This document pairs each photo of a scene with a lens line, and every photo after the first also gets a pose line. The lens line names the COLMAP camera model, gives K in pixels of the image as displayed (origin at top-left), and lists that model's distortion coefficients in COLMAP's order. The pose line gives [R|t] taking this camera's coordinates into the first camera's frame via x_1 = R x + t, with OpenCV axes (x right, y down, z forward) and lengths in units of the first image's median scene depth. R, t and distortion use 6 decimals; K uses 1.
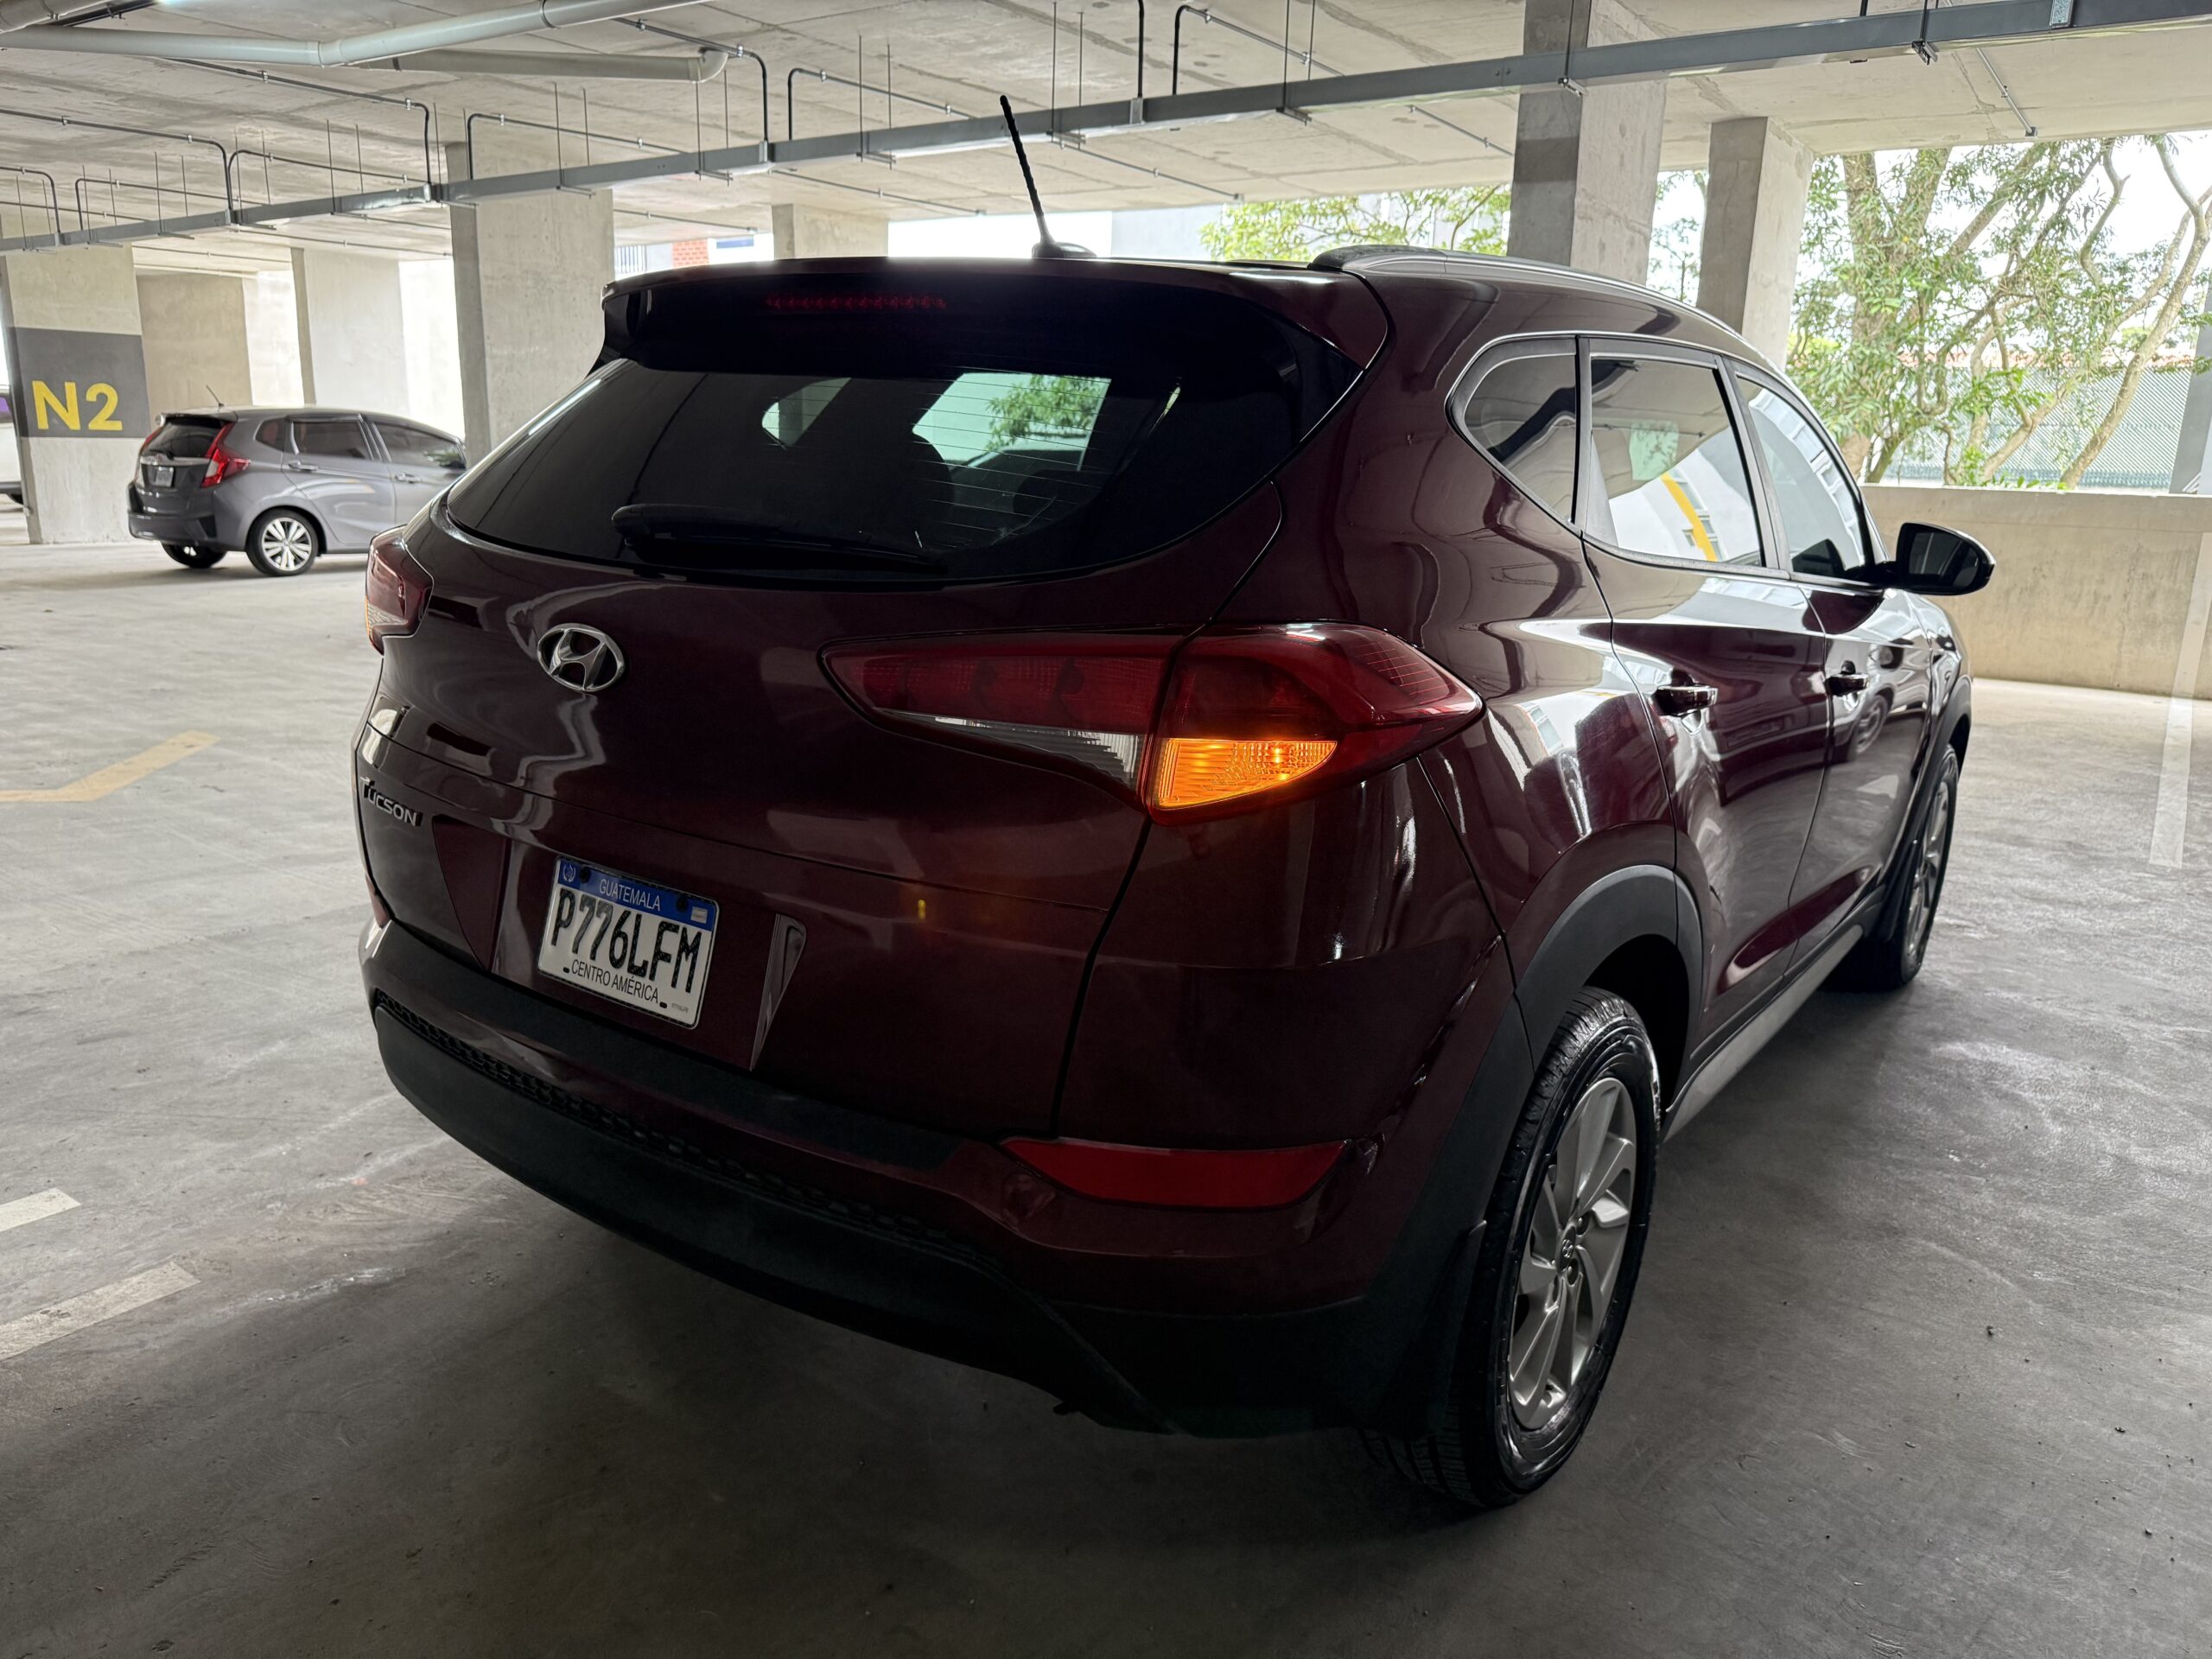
lens RADIAL K [[1571.8, 0, 1112.0], [0, 1571.8, 835.5], [0, 0, 1]] dist [0.013382, -0.020534]
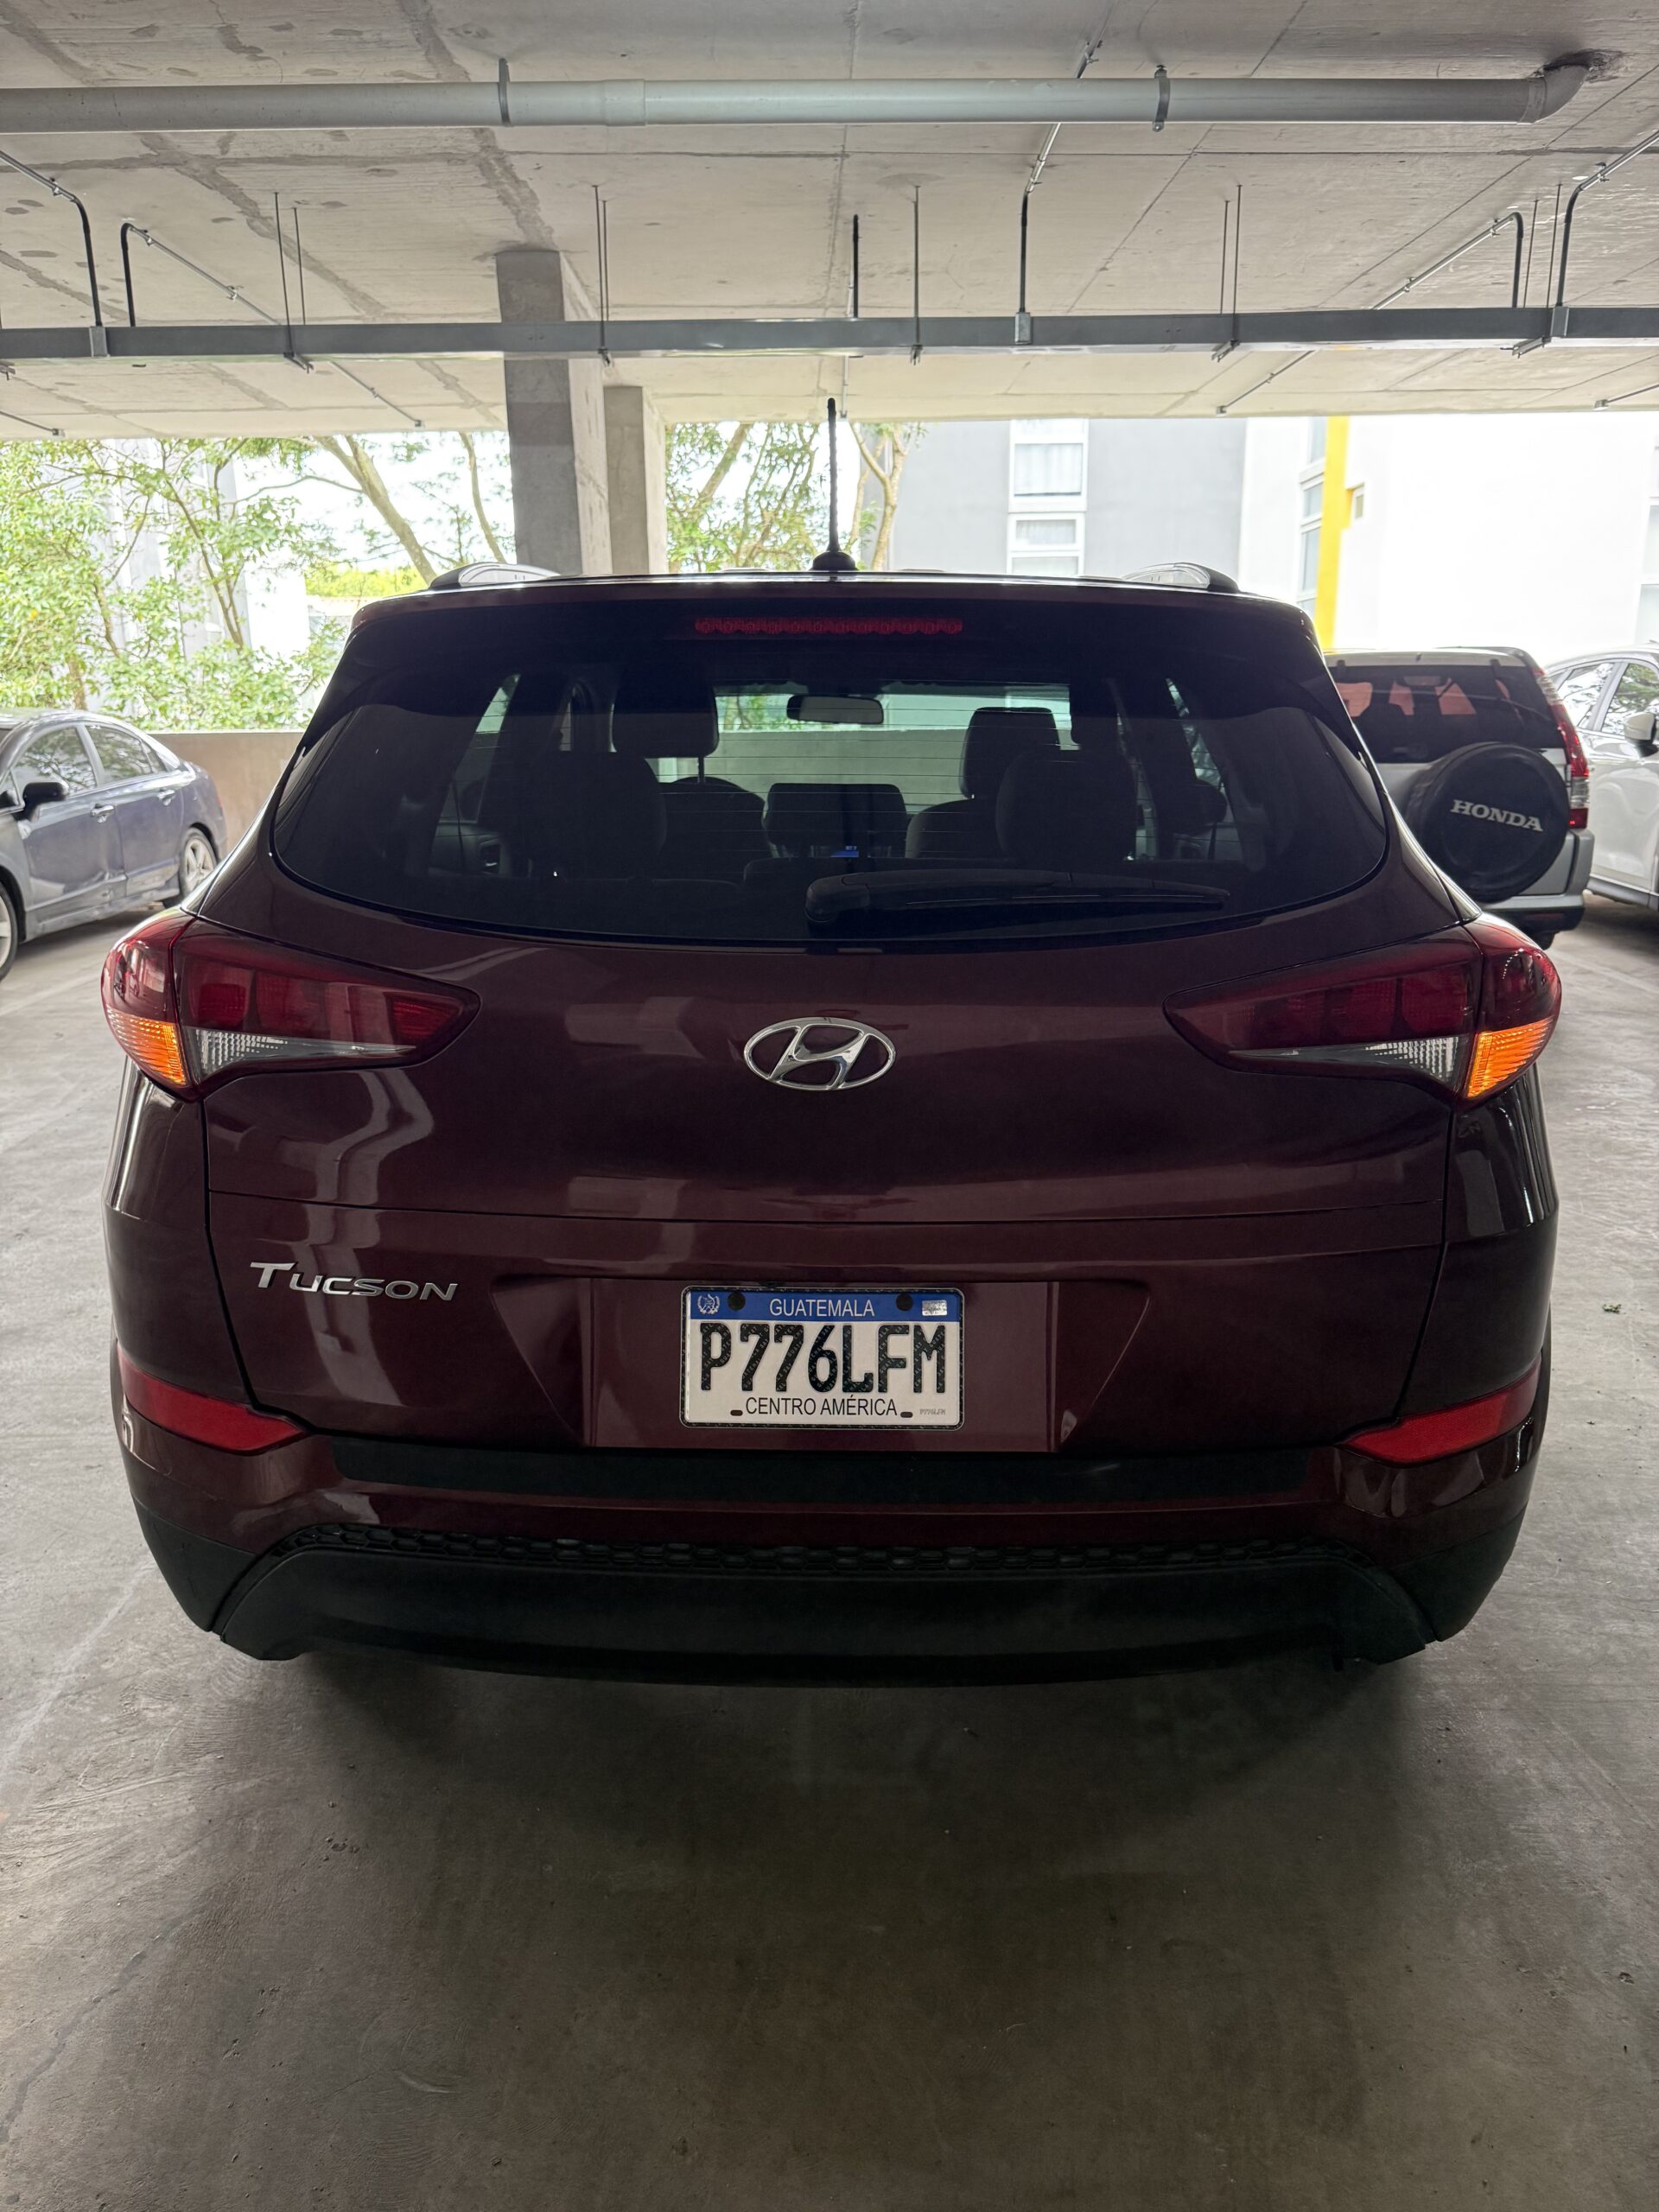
lens RADIAL K [[1571.8, 0, 838.9], [0, 1571.8, 1114.3], [0, 0, 1]] dist [0.013382, -0.020534]
pose [[0.817783, -0.186452, 0.544488, -0.741067], [0.174675, 0.981851, 0.073870, -0.129560], [-0.548379, 0.034699, 0.835510, 0.244654]]
